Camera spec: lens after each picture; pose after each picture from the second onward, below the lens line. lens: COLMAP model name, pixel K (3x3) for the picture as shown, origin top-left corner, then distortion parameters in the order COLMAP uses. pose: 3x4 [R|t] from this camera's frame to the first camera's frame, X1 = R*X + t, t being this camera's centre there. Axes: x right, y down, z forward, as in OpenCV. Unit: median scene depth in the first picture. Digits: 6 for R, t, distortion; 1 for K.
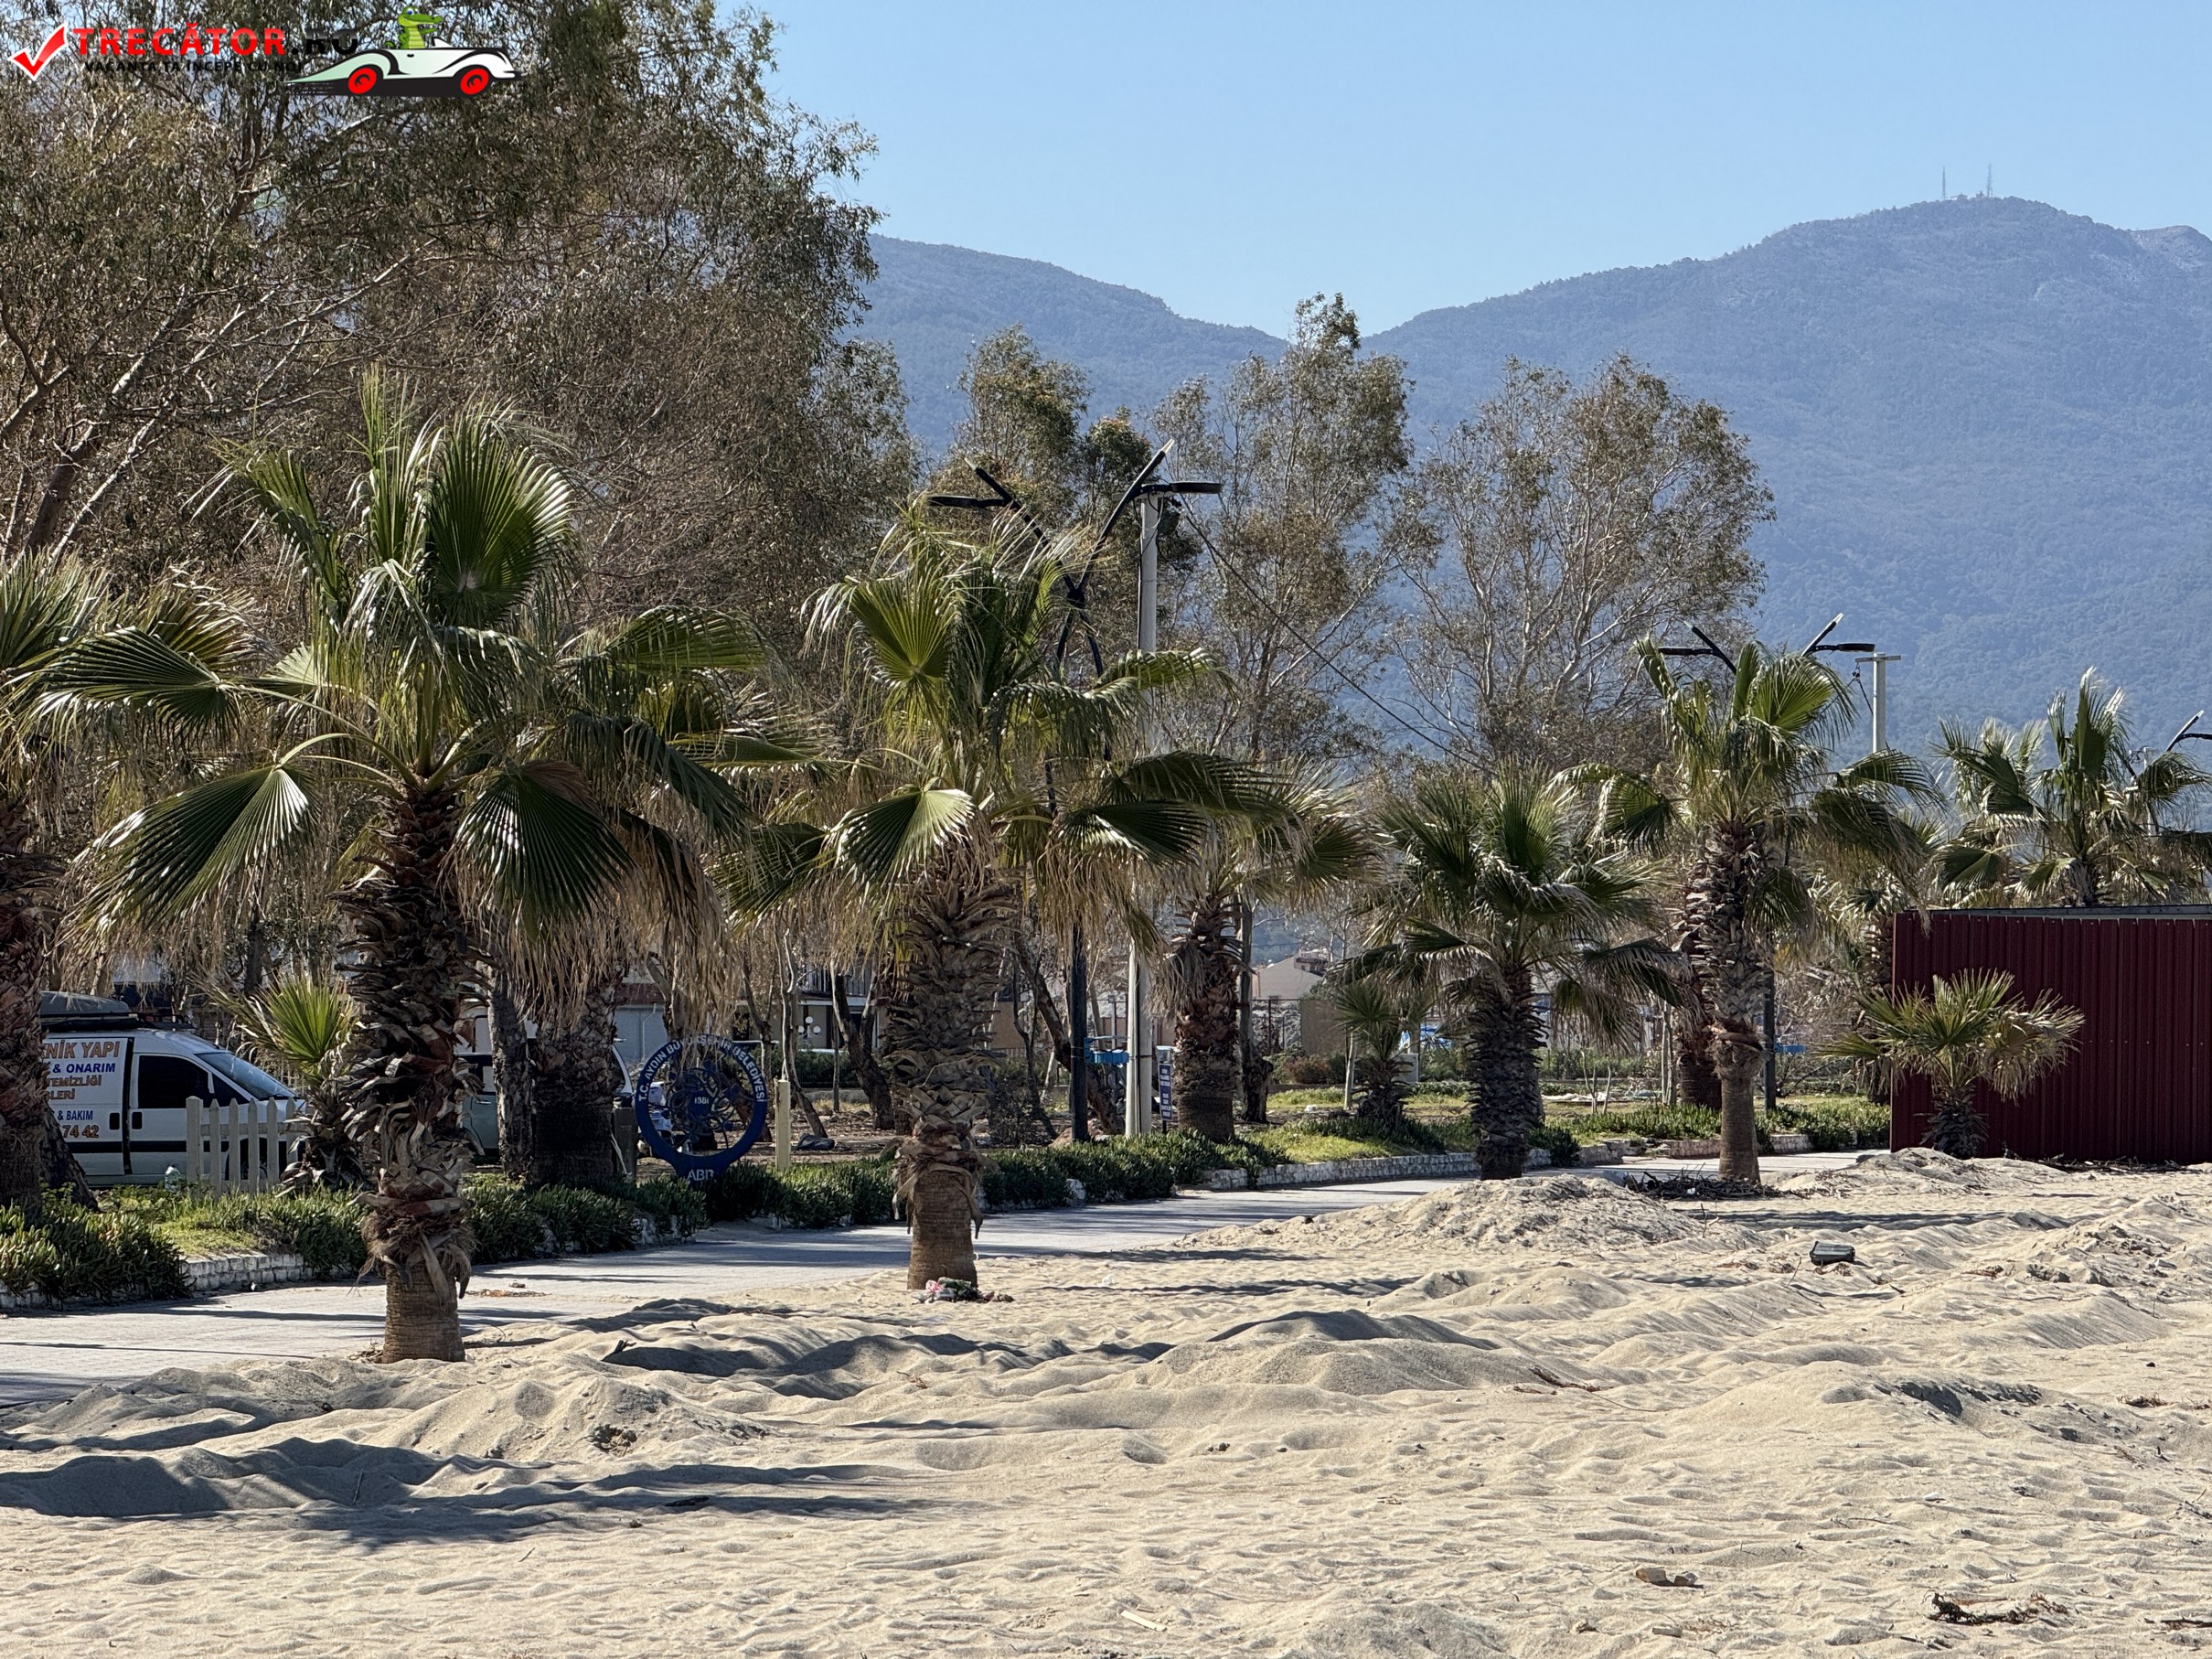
lens RADIAL K [[7654.1, 0, 1127.4], [0, 7654.1, 823.1], [0, 0, 1]] dist [0.193814, 0.000000]
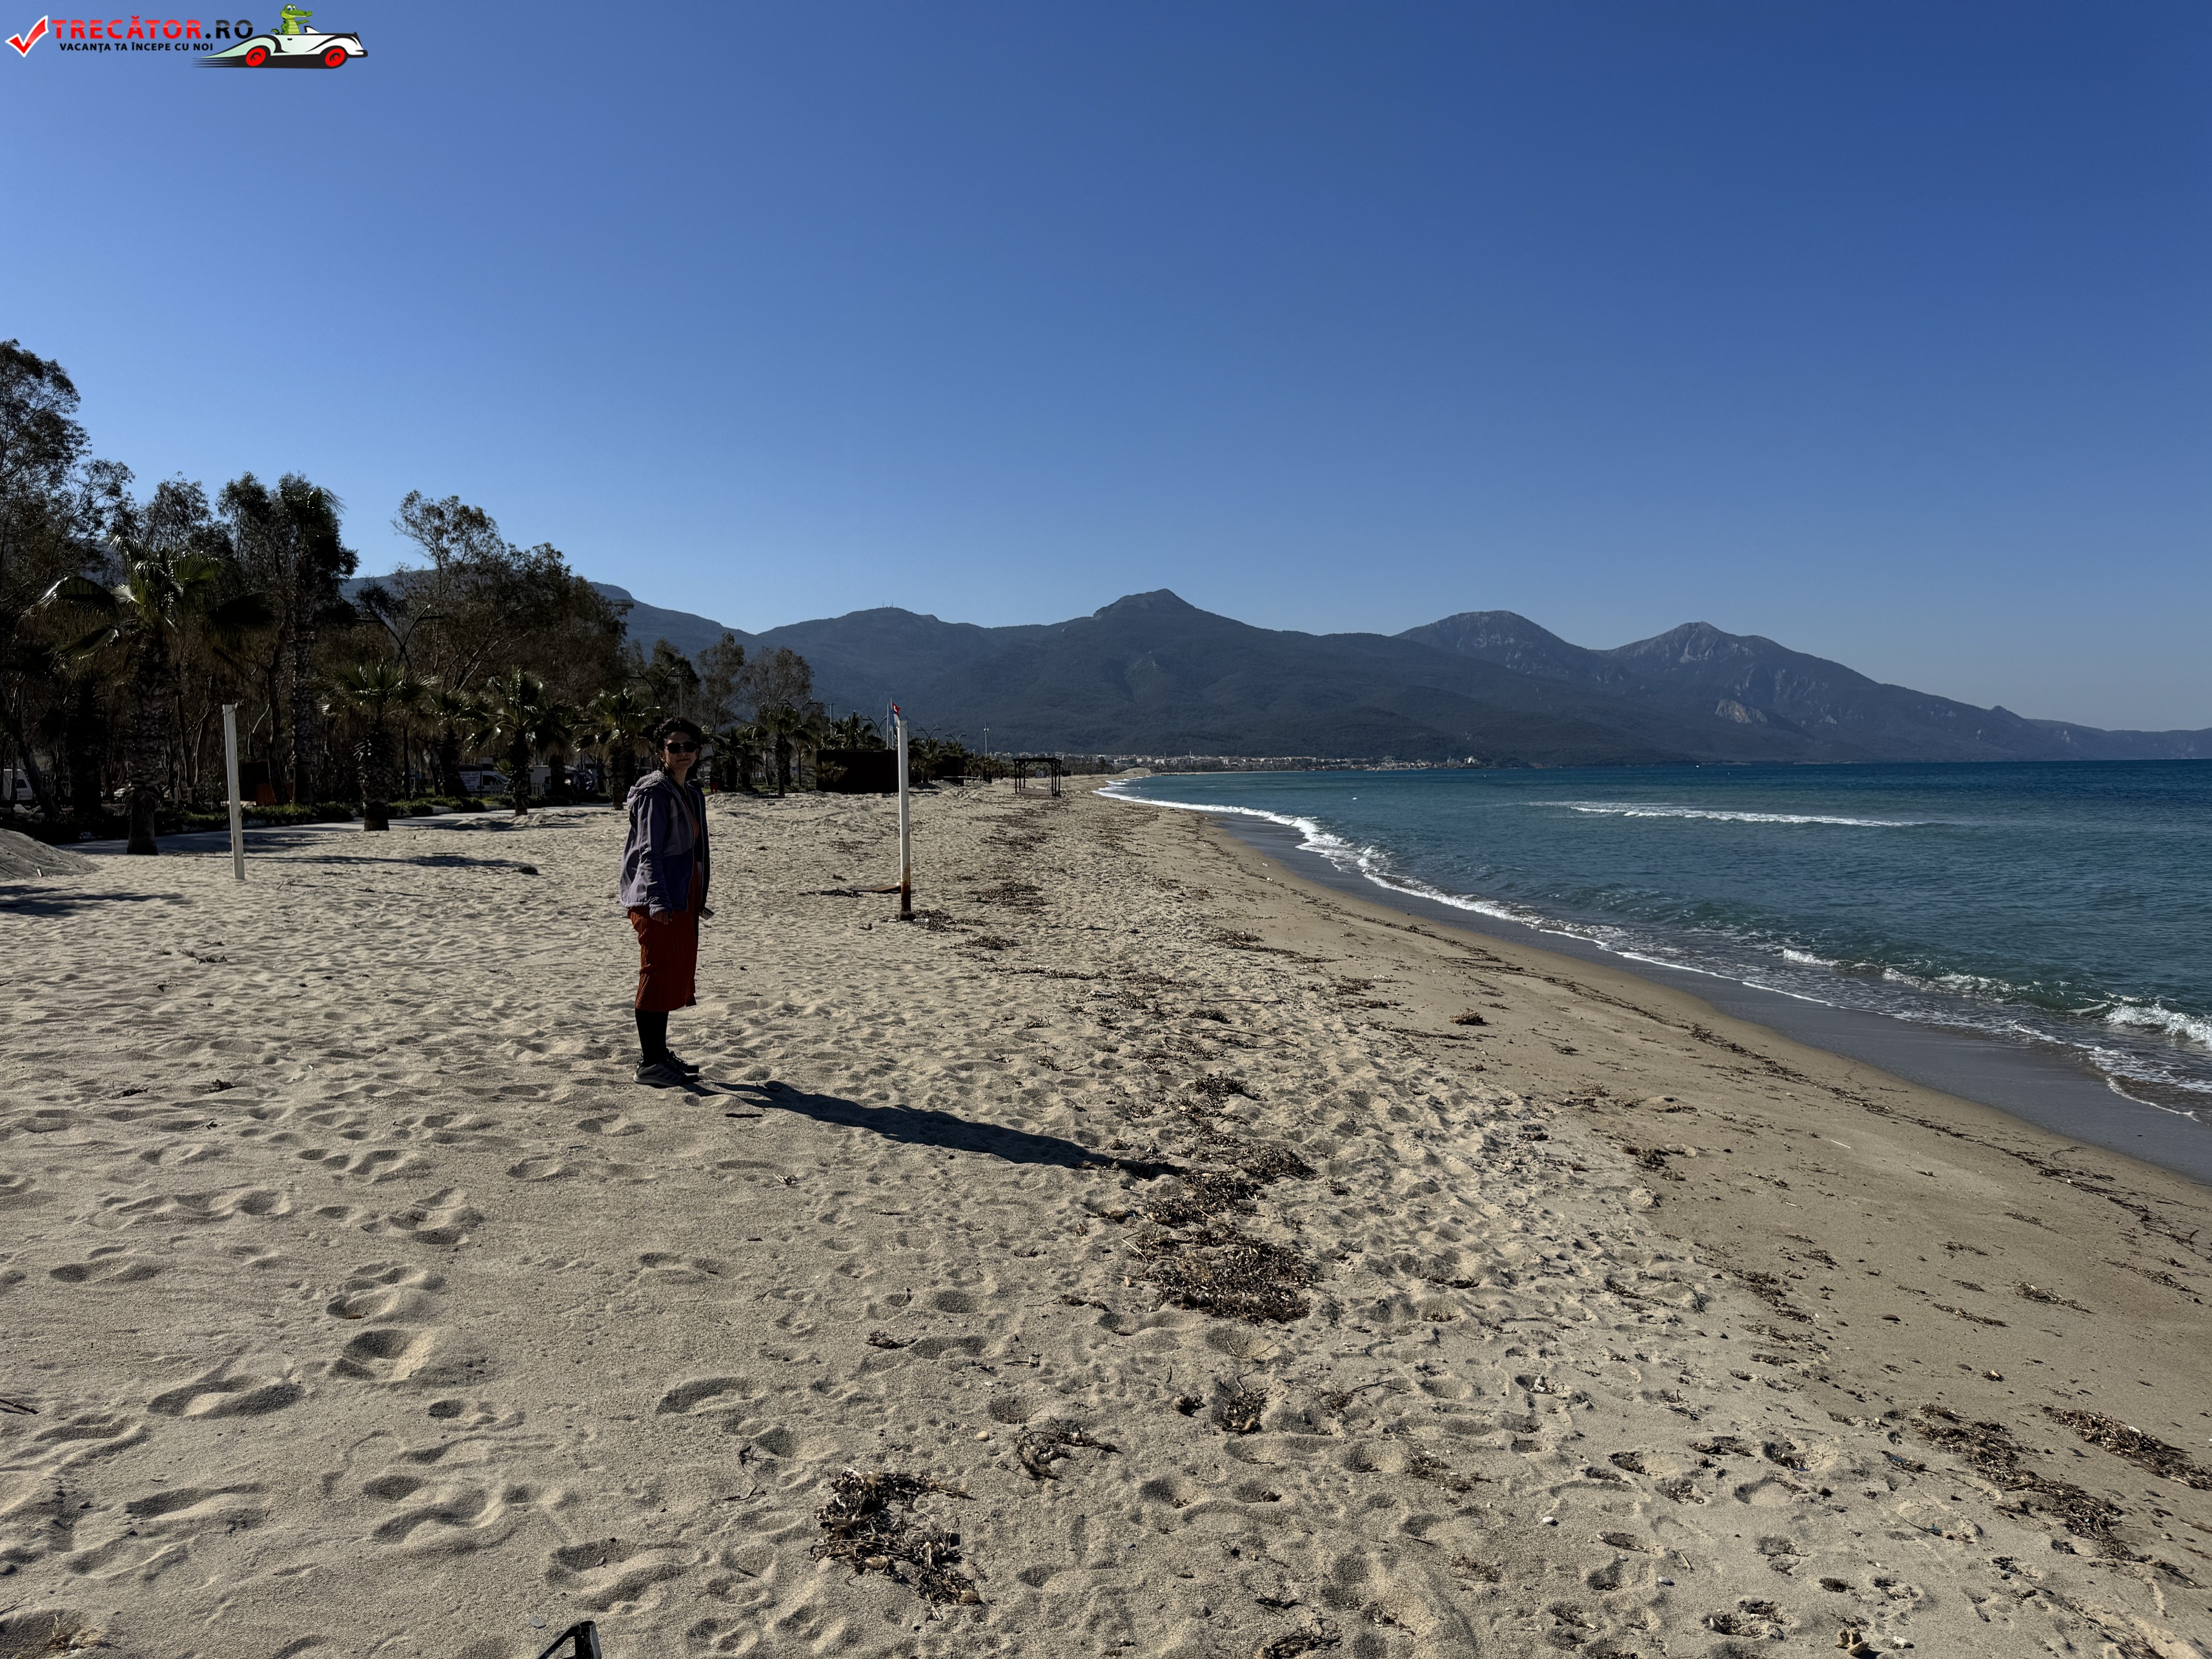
lens RADIAL K [[1525.5, 0, 1095.2], [0, 1525.5, 833.3], [0, 0, 1]] dist [0.036477, -0.060454]
pose [[0.970132, -0.013774, 0.242186, 0.053377], [-0.002012, 0.997896, 0.064811, -0.001526], [-0.242569, -0.063363, 0.968063, -0.306126]]
